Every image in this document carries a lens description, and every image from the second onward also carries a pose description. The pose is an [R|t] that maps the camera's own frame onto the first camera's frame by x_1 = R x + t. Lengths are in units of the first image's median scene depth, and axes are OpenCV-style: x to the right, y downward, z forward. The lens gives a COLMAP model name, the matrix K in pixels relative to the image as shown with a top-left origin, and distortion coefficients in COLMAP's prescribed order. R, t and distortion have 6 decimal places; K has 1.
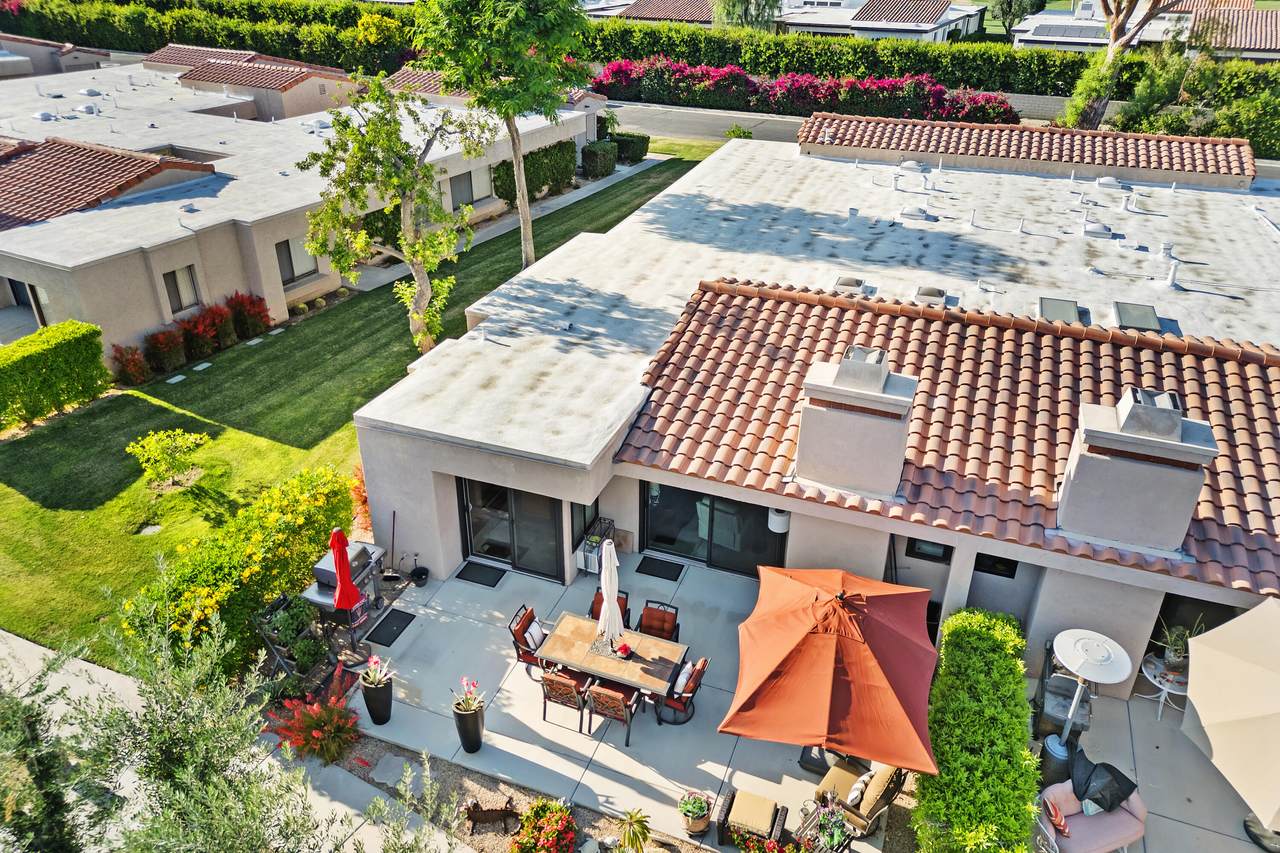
lens RADIAL K [[884.9, 0, 635.8], [0, 884.9, 426.1], [0, 0, 1]] dist [0.027192, -0.006667]
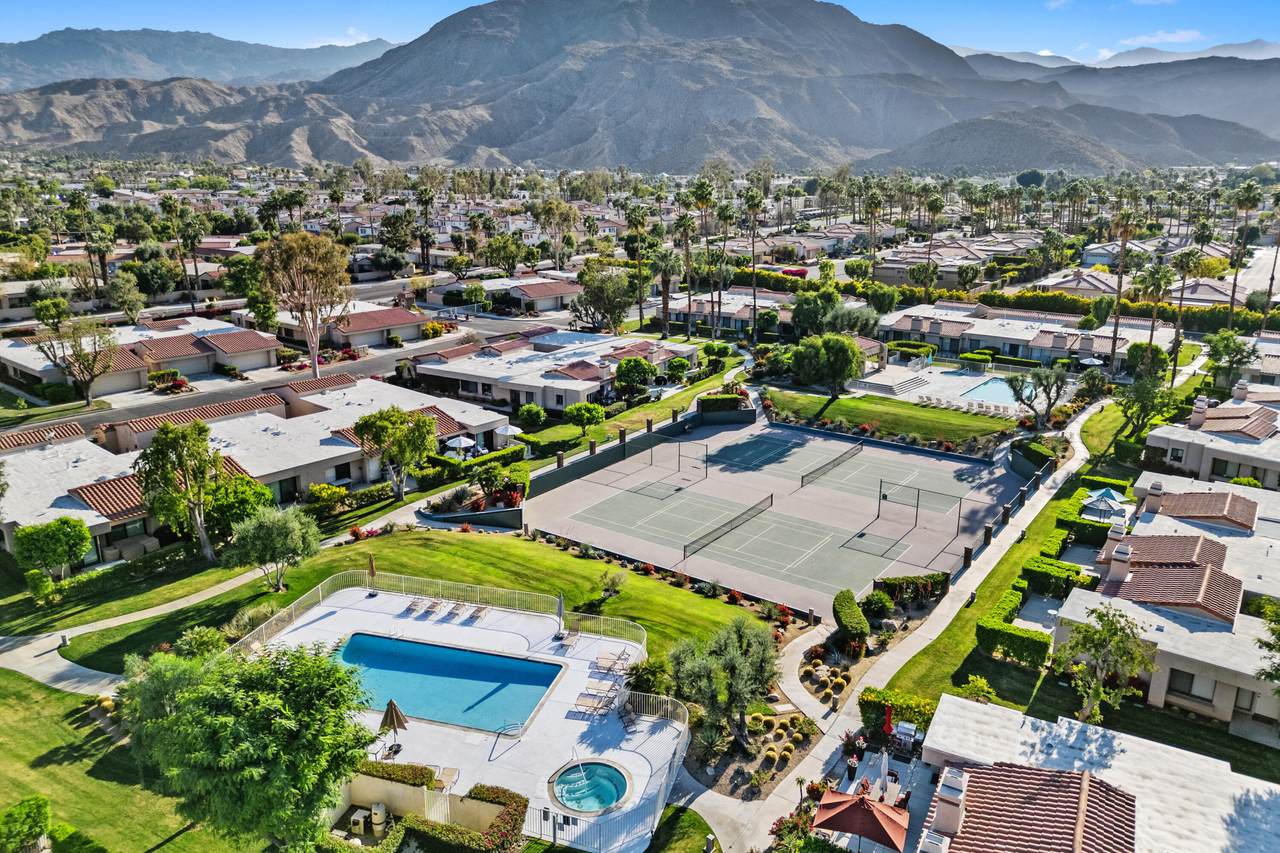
lens RADIAL K [[884.9, 0, 640.6], [0, 884.9, 426.1], [0, 0, 1]] dist [0.027192, -0.006667]
pose [[-0.138612, 0.268834, -0.953161, 1.284051], [-0.491095, 0.817124, 0.301882, -0.615355], [0.860007, 0.509937, 0.018760, -0.159838]]
